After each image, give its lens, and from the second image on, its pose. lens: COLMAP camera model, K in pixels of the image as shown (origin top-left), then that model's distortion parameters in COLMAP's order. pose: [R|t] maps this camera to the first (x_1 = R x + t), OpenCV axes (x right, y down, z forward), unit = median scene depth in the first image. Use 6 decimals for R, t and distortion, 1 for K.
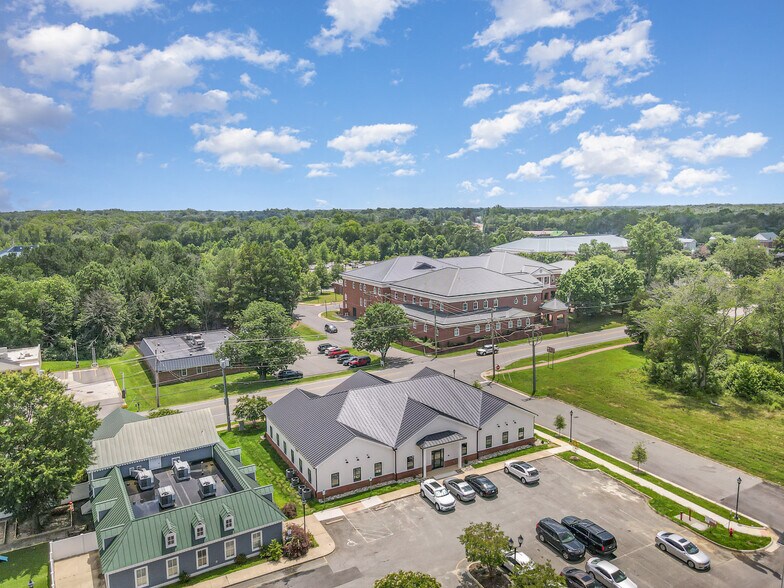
lens RADIAL K [[564.5, 0, 396.4], [0, 564.5, 229.8], [0, 0, 1]] dist [0.001274, 0.003400]
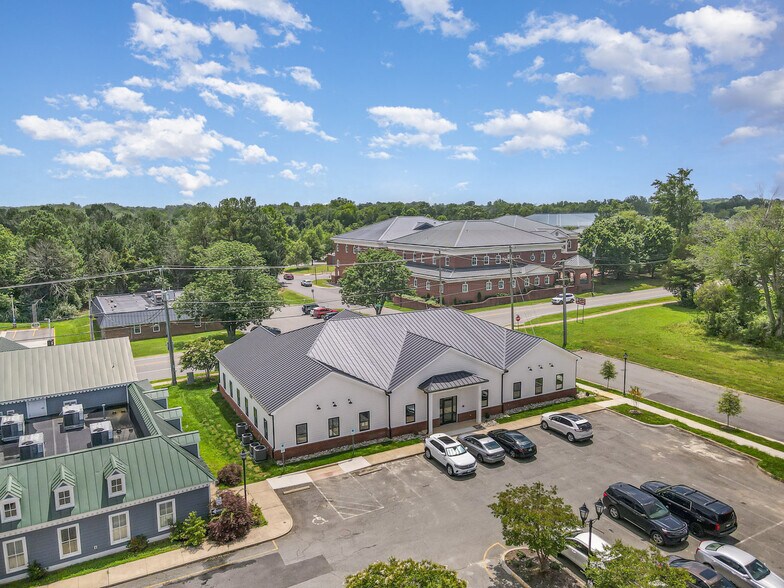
lens RADIAL K [[567.8, 0, 395.4], [0, 567.8, 234.3], [0, 0, 1]] dist [0.005513, -0.001384]
pose [[0.999998, -0.000216, -0.001839, 0.007333], [0.000234, 0.999950, 0.009986, 0.177659], [0.001836, -0.009986, 0.999948, 0.283588]]
